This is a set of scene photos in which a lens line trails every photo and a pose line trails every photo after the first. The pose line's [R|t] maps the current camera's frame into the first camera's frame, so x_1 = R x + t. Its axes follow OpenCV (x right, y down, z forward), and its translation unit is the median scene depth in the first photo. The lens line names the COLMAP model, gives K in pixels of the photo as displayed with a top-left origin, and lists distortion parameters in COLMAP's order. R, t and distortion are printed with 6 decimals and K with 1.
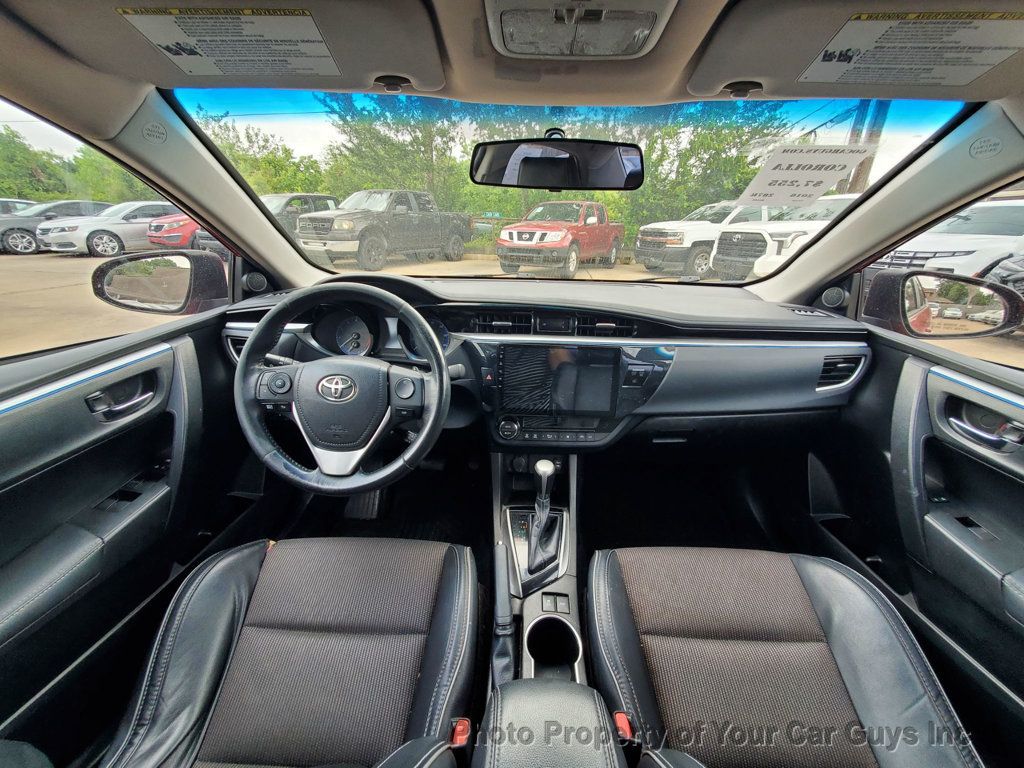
lens RADIAL K [[407.2, 0, 517.1], [0, 407.2, 394.1], [0, 0, 1]] dist [0.001485, -0.000404]
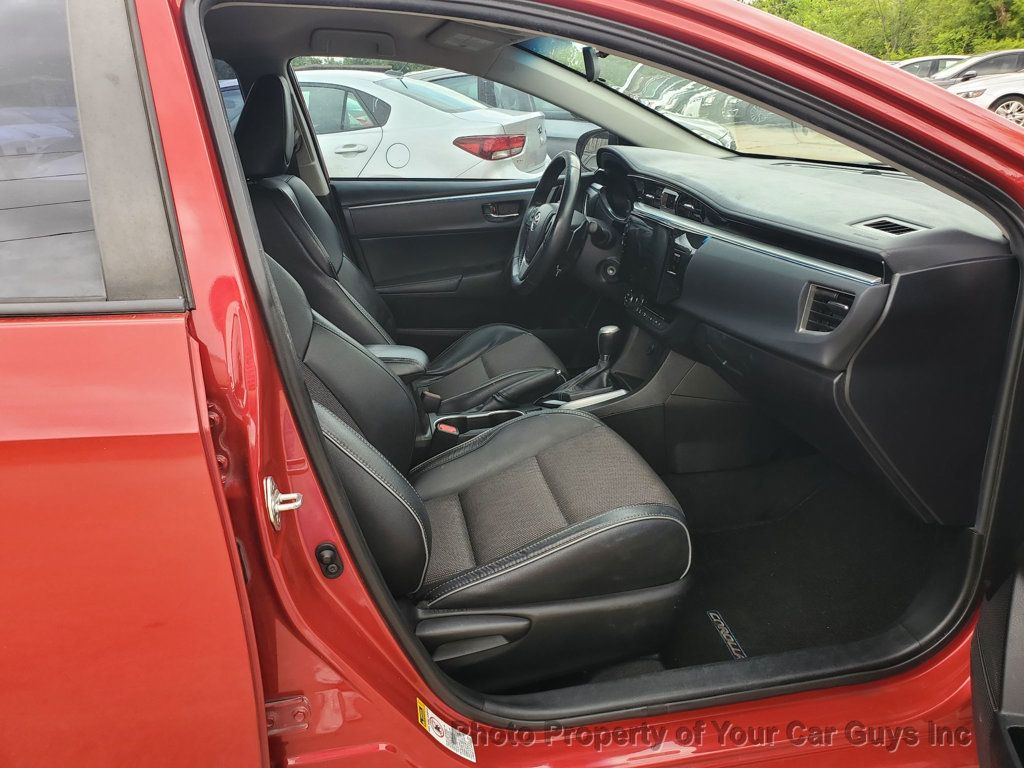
lens RADIAL K [[791.3, 0, 517.1], [0, 791.3, 383.8], [0, 0, 1]] dist [0.003597, 0.011259]
pose [[0.214492, 0.310819, -0.925951, 1.586945], [-0.334469, 0.914072, 0.229353, -0.076113], [0.917673, 0.260507, 0.300020, 0.177473]]
